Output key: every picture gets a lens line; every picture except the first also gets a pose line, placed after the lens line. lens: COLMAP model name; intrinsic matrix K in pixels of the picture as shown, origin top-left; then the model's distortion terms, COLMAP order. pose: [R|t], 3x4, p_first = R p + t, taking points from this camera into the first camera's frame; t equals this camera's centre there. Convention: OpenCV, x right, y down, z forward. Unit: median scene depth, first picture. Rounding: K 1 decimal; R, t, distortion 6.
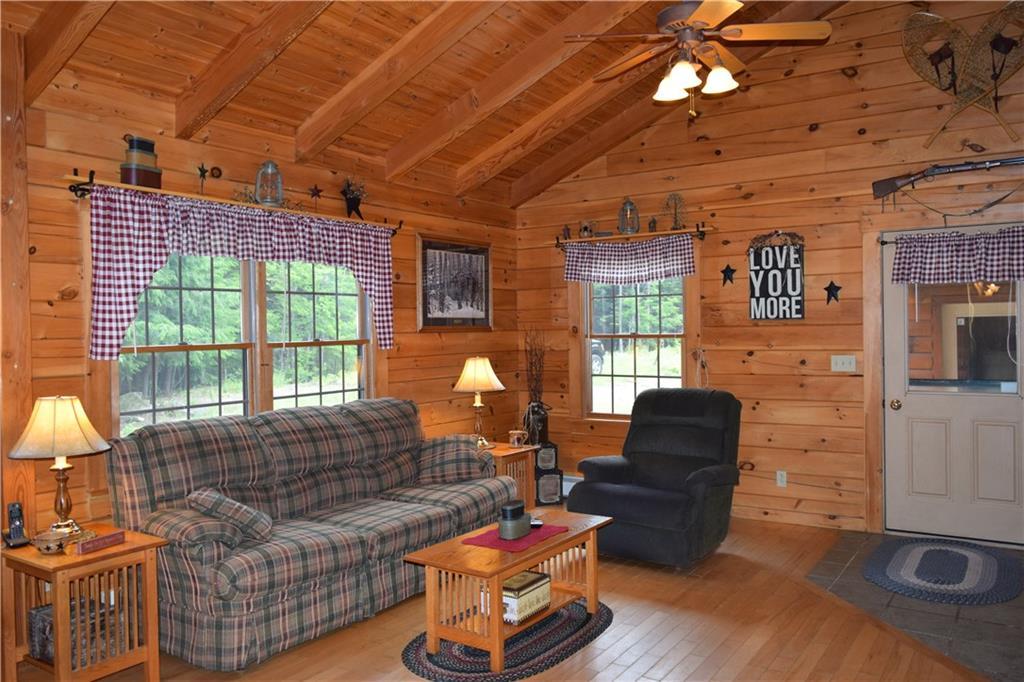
lens RADIAL K [[795.9, 0, 511.8], [0, 795.9, 340.3], [0, 0, 1]] dist [-0.027744, 0.015450]
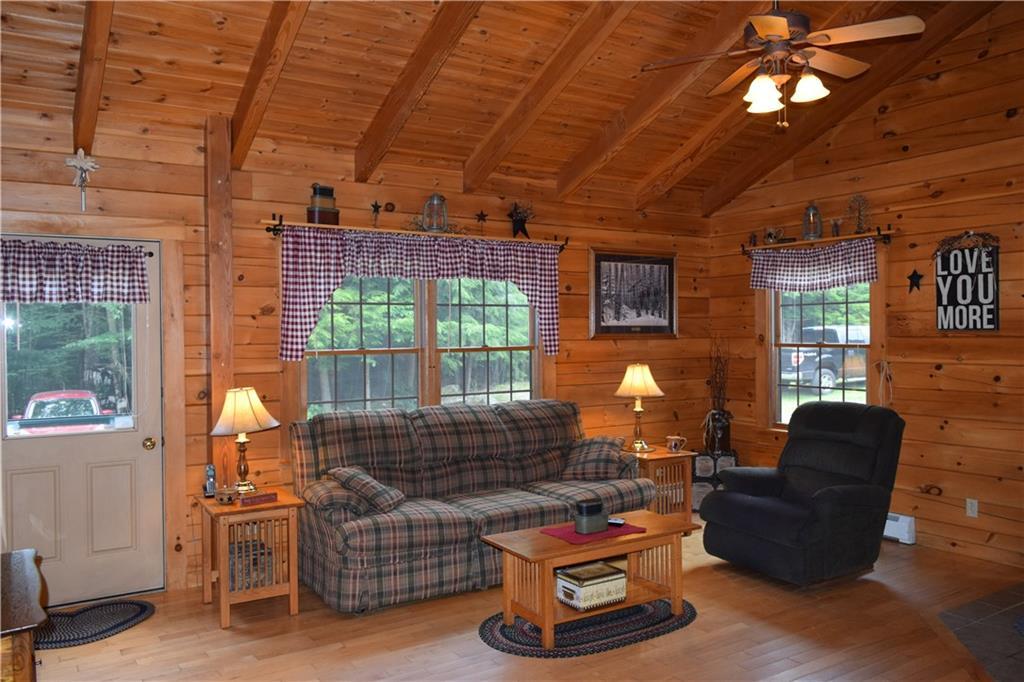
lens RADIAL K [[795.9, 0, 510.4], [0, 795.9, 339.3], [0, 0, 1]] dist [-0.027744, 0.015450]
pose [[0.915324, 0.011850, -0.402543, 0.270140], [-0.012032, 0.999925, 0.002077, -0.014127], [0.402537, 0.002942, 0.915399, -0.033703]]
